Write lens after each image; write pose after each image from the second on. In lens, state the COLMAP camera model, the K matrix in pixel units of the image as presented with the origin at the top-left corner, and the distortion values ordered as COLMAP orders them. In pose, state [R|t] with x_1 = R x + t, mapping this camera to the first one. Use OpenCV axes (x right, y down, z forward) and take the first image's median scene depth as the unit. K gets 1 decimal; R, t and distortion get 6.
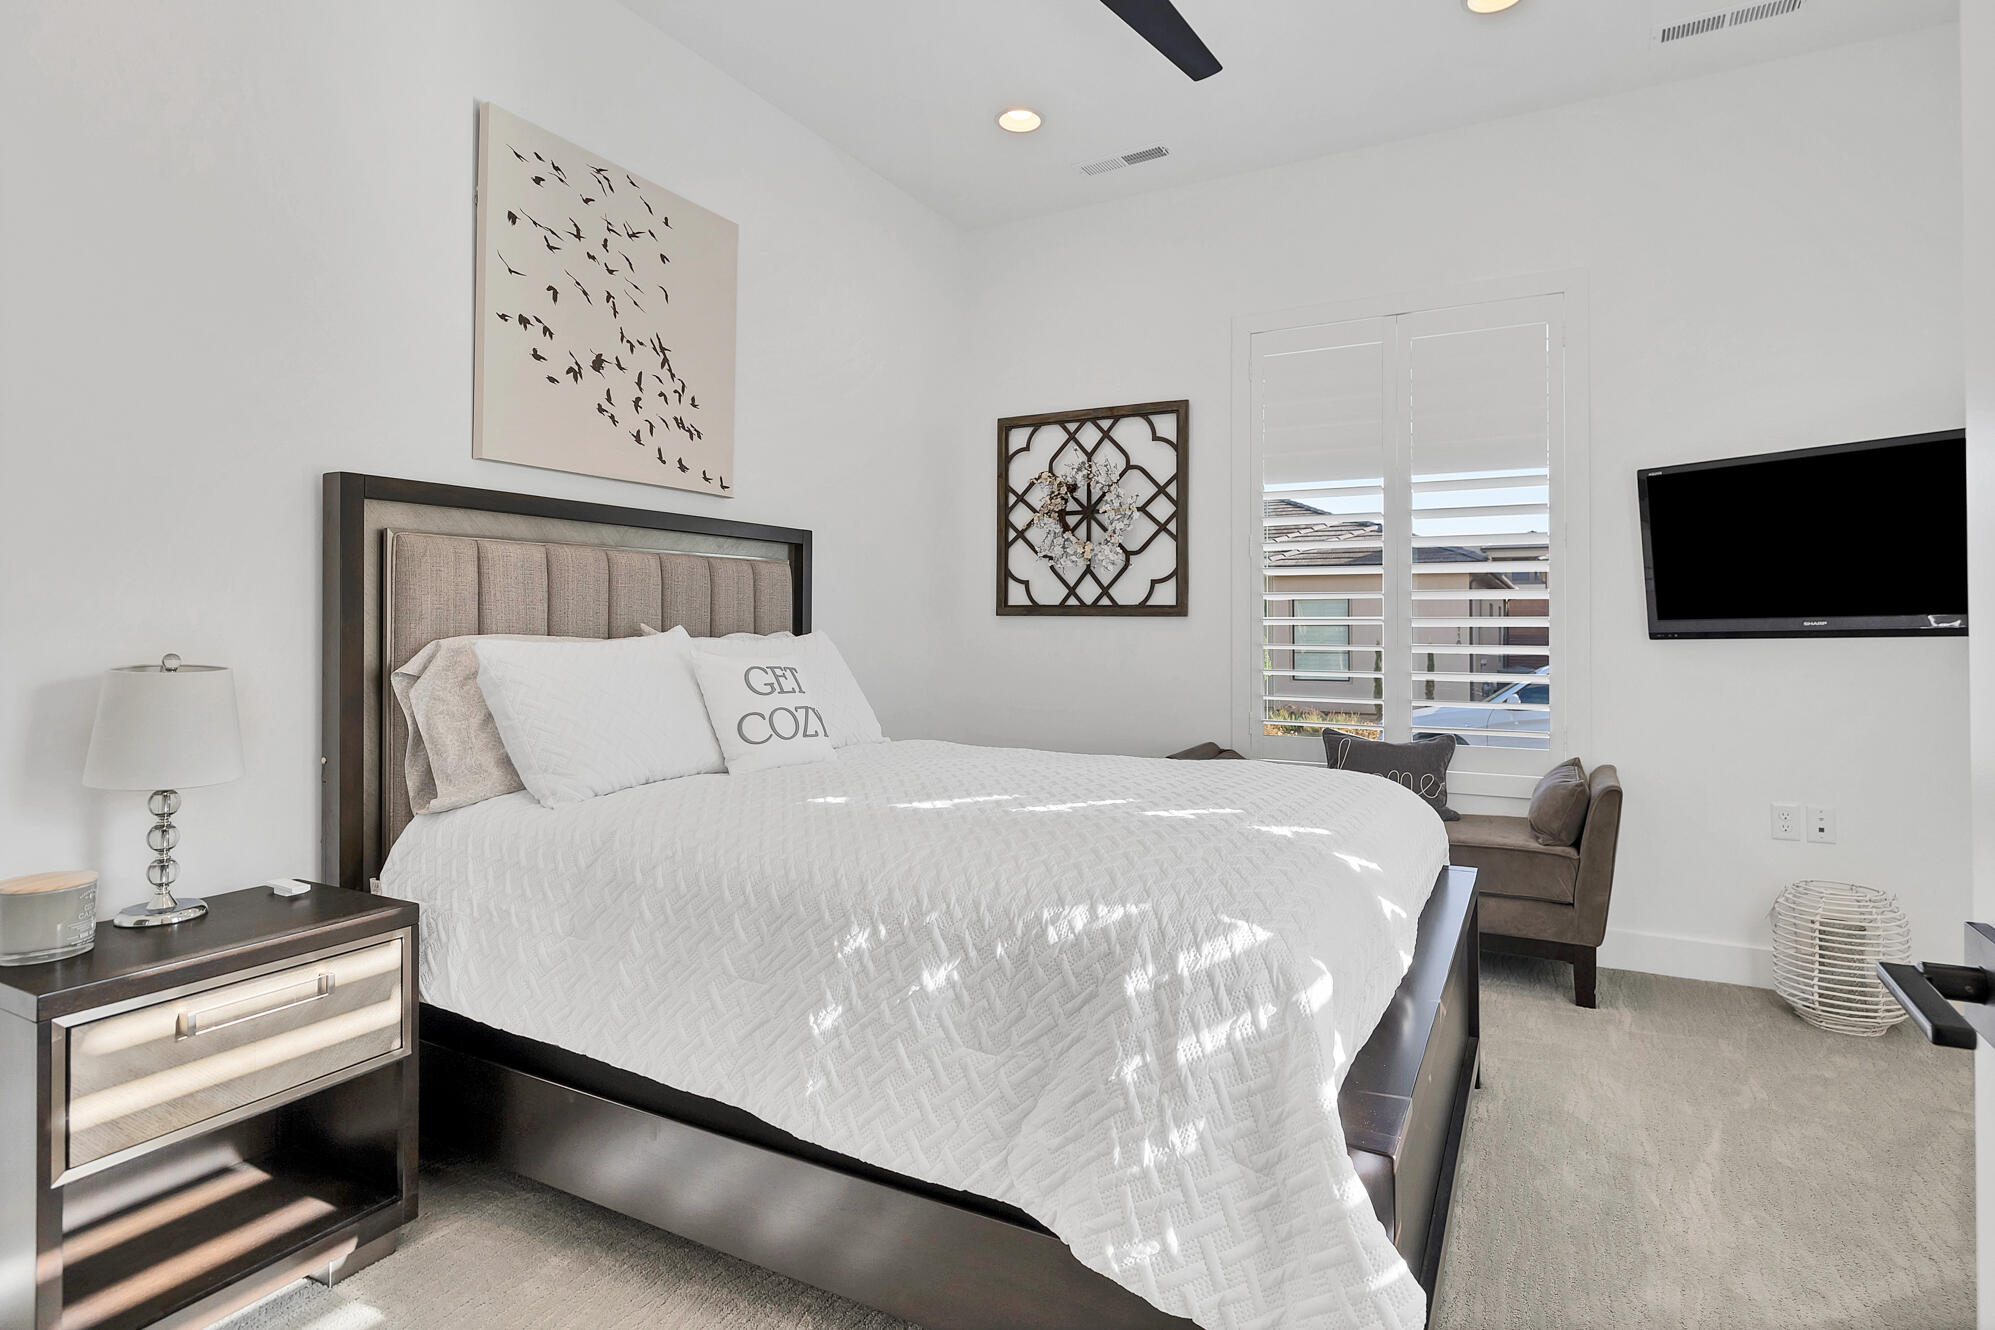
lens RADIAL K [[1023.0, 0, 1000.4], [0, 1023.0, 647.8], [0, 0, 1]] dist [-0.005676, 0.000643]
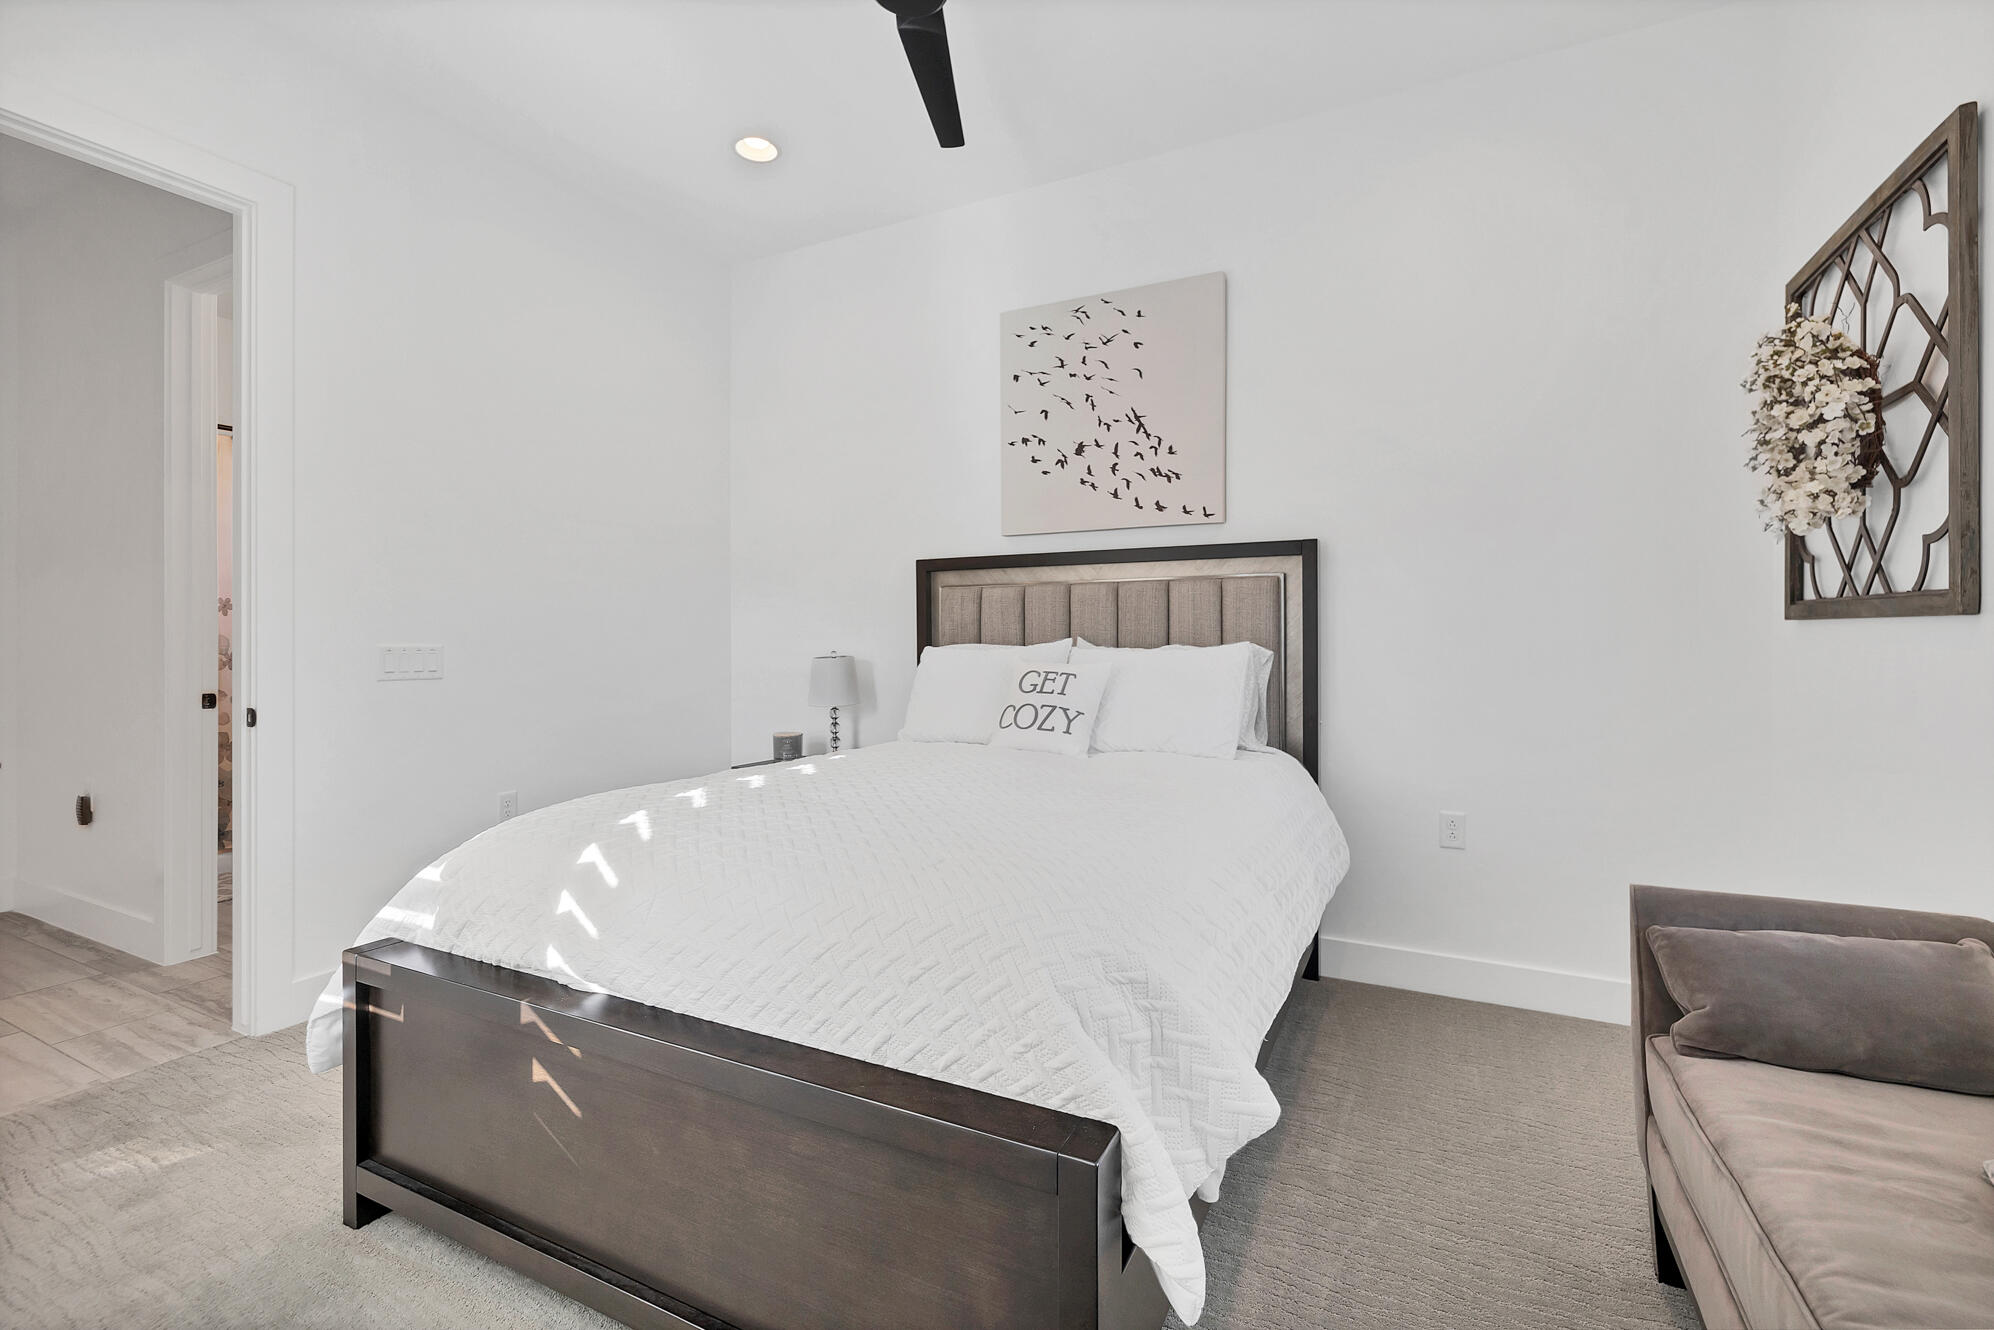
lens RADIAL K [[879.5, 0, 1003.1], [0, 879.5, 650.6], [0, 0, 1]] dist [0.003616, 0.000118]
pose [[0.031074, 0.013858, -0.999421, 0.764168], [-0.015867, 0.999785, 0.013369, -0.020037], [0.999391, 0.015442, 0.031287, 0.829435]]
